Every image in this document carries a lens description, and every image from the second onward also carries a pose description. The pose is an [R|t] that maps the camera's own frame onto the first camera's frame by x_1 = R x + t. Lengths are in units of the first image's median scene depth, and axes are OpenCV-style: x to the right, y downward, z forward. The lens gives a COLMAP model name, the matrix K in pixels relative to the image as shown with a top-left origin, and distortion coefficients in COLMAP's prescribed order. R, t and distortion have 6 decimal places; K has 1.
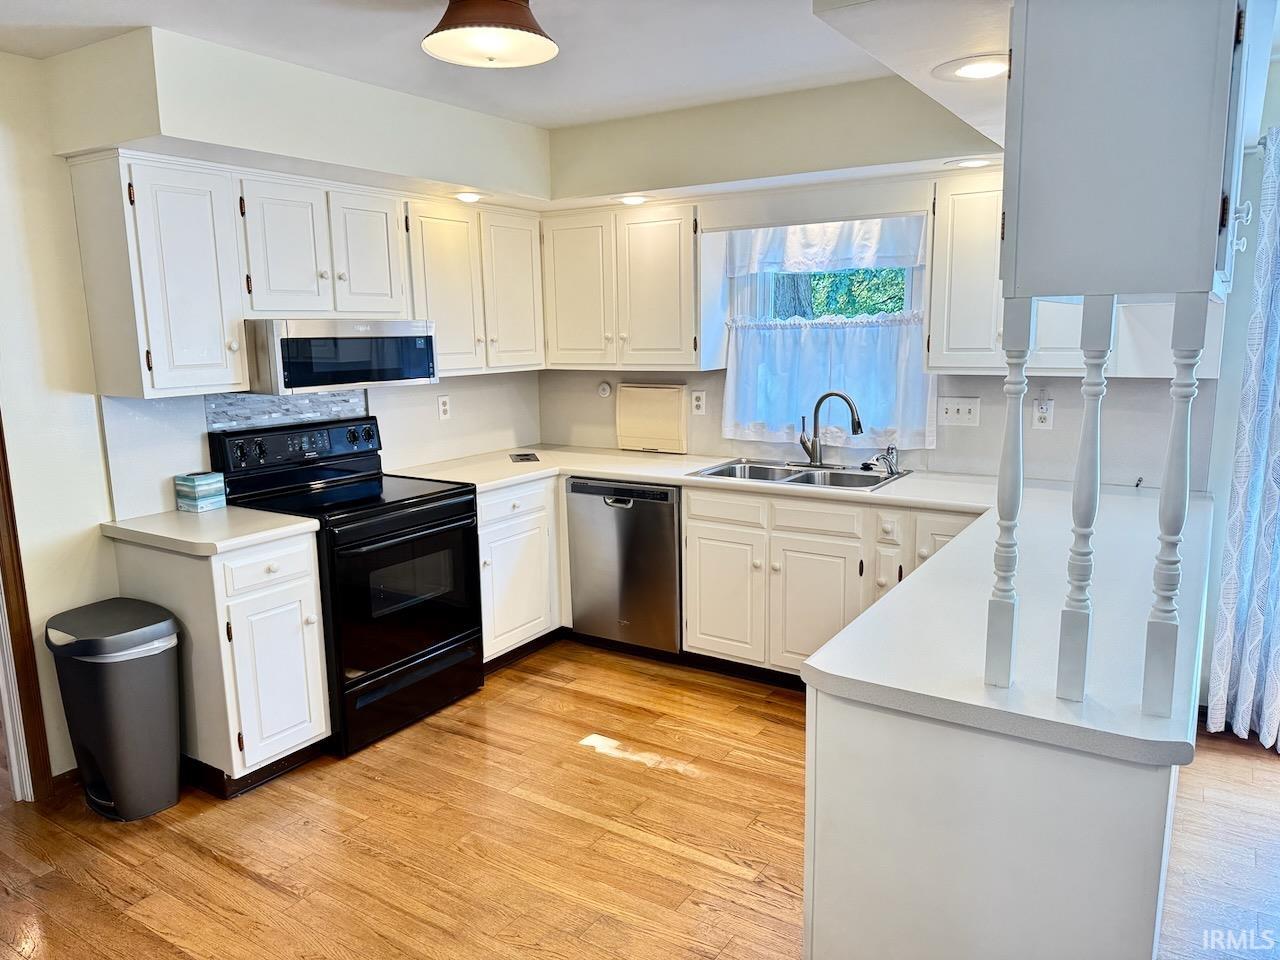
lens RADIAL K [[898.4, 0, 633.7], [0, 898.4, 481.7], [0, 0, 1]] dist [0.106373, -0.150494]
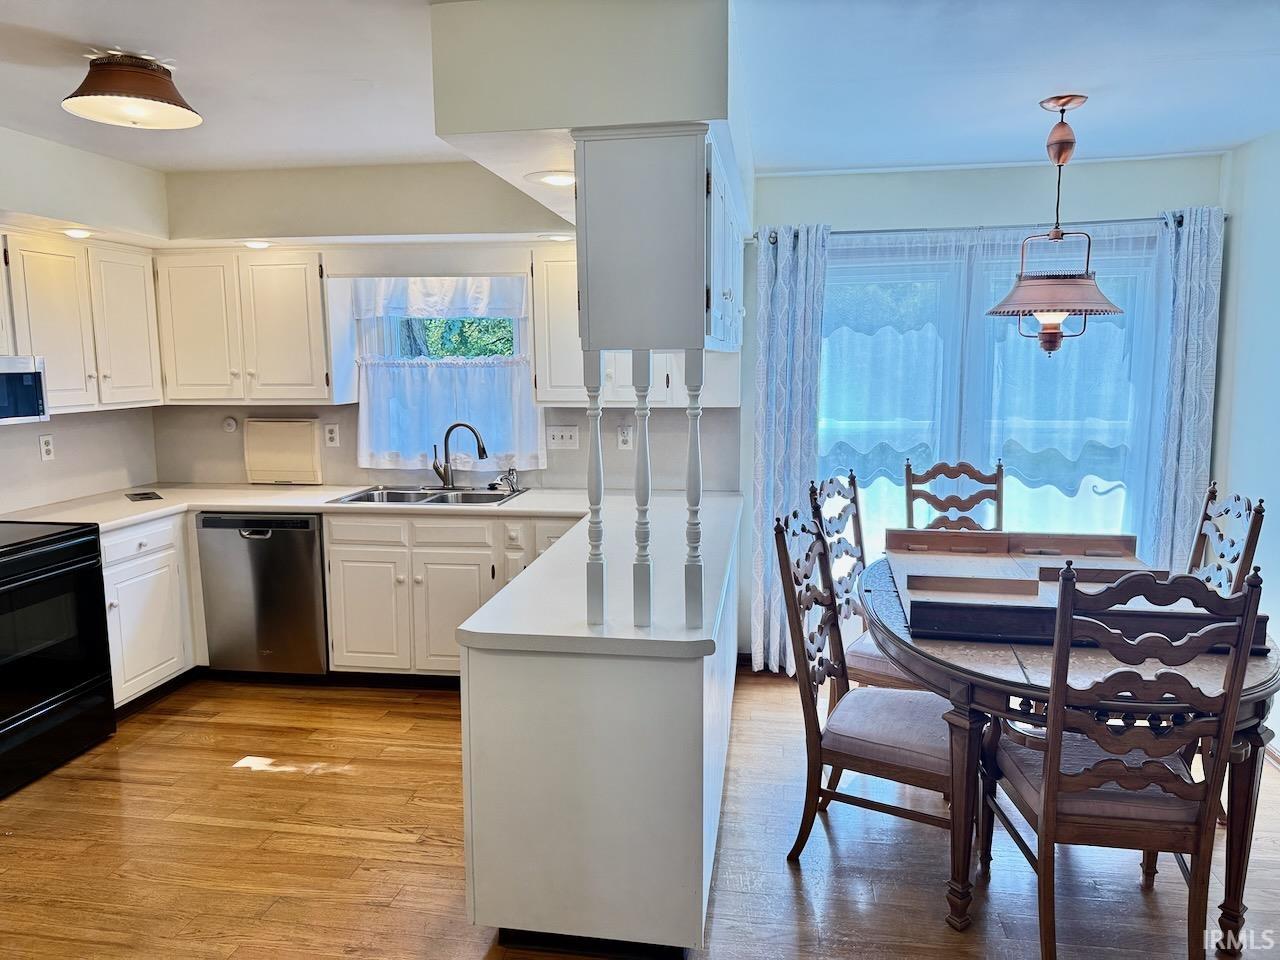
lens RADIAL K [[898.4, 0, 633.7], [0, 898.4, 481.7], [0, 0, 1]] dist [0.106373, -0.150494]
pose [[0.914242, -0.046103, 0.402538, -0.042380], [0.062333, 0.997682, -0.027304, 0.020576], [-0.400346, 0.050053, 0.914996, -0.133559]]
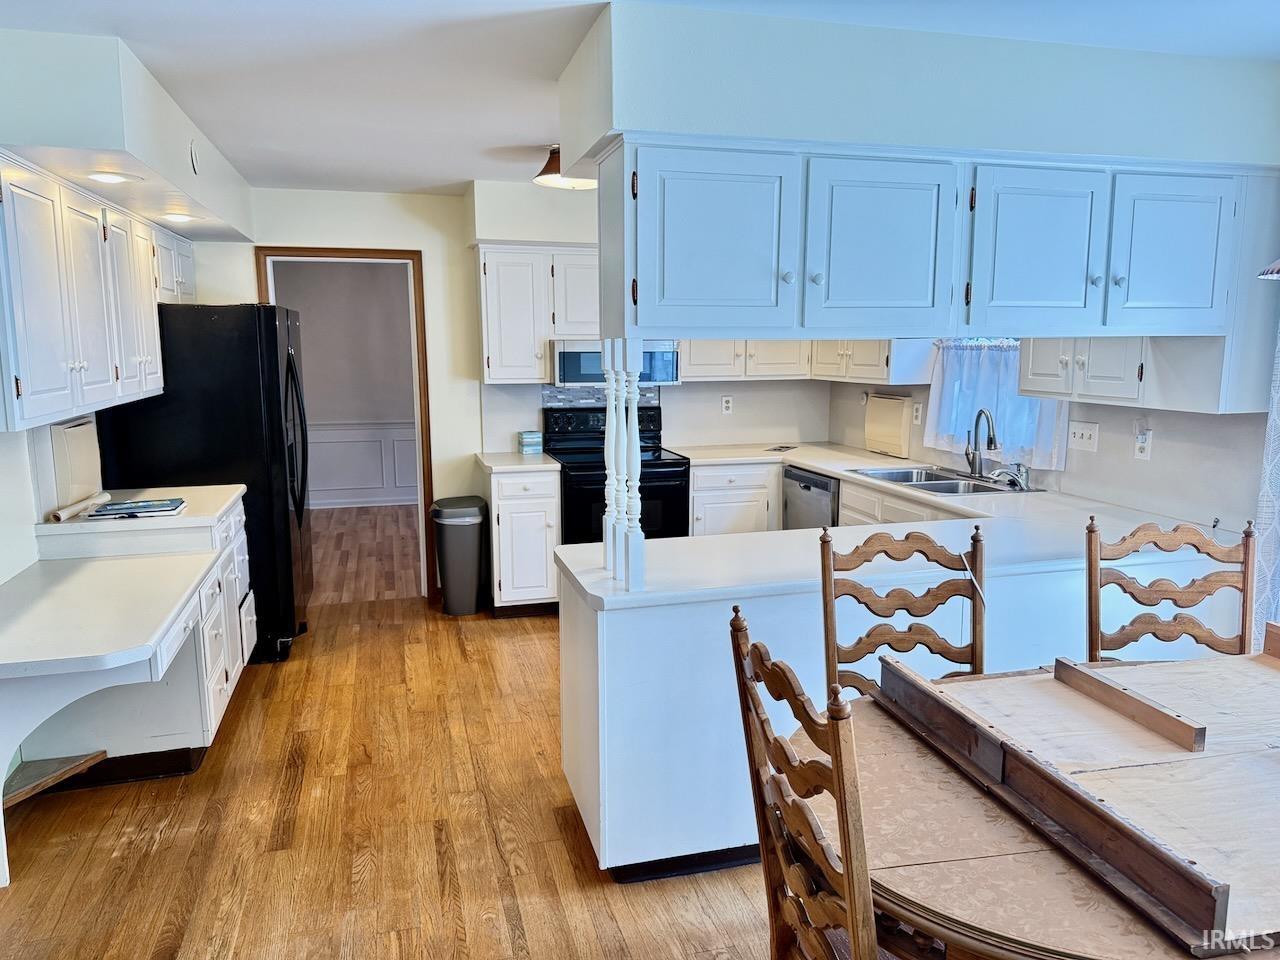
lens RADIAL K [[898.4, 0, 633.7], [0, 898.4, 481.7], [0, 0, 1]] dist [0.106373, -0.150494]
pose [[0.742974, 0.117748, -0.658882, 0.669150], [-0.124713, 0.991519, 0.036563, -0.001392], [0.657599, 0.055006, 0.751357, -0.093007]]
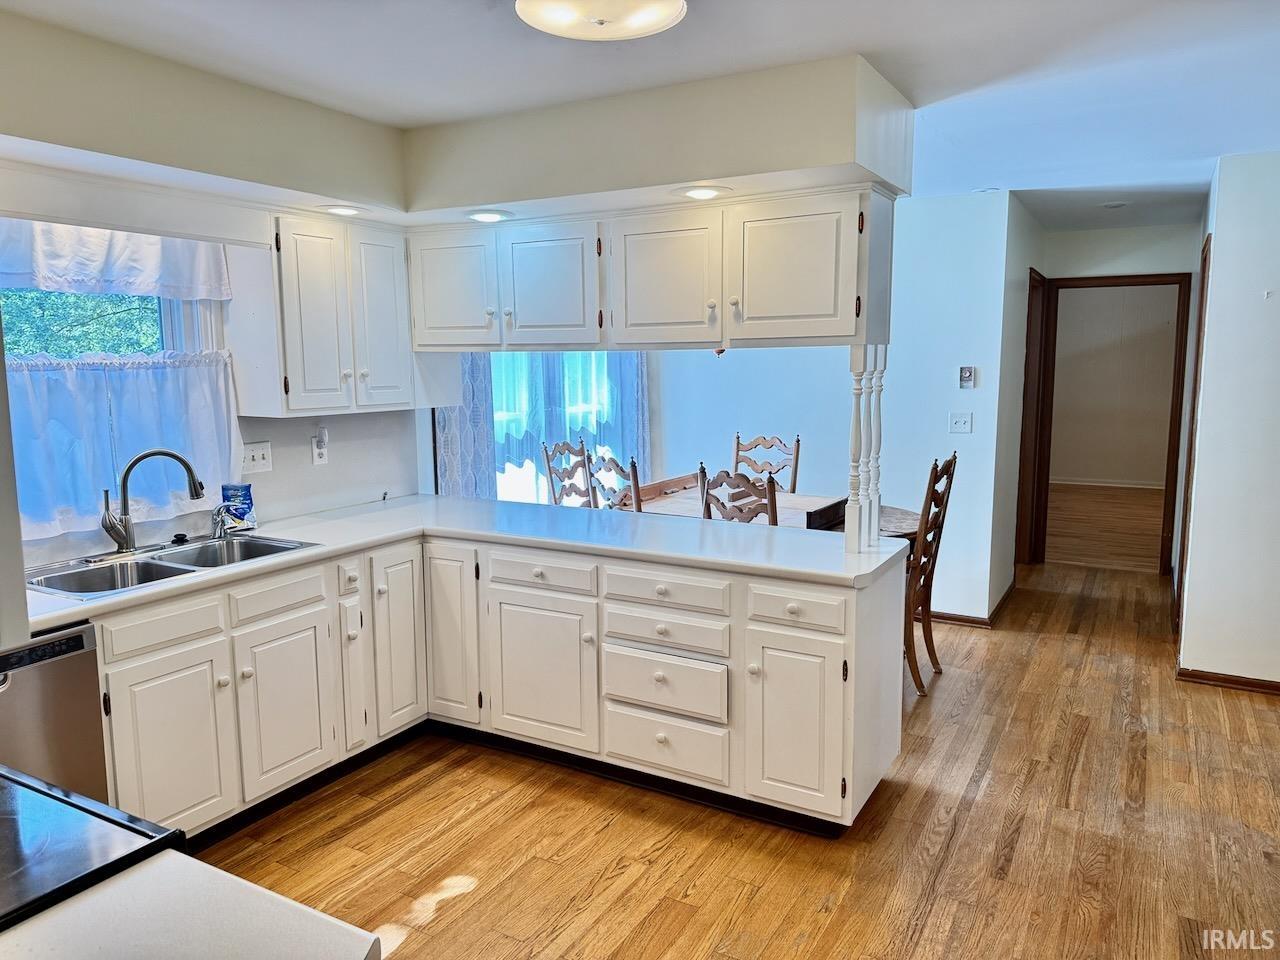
lens RADIAL K [[898.4, 0, 633.7], [0, 898.4, 481.7], [0, 0, 1]] dist [0.106373, -0.150494]
pose [[-0.051109, -0.120182, 0.991435, -0.608089], [0.182957, 0.974805, 0.127598, -0.102997], [-0.981792, 0.187911, -0.027833, 0.654340]]
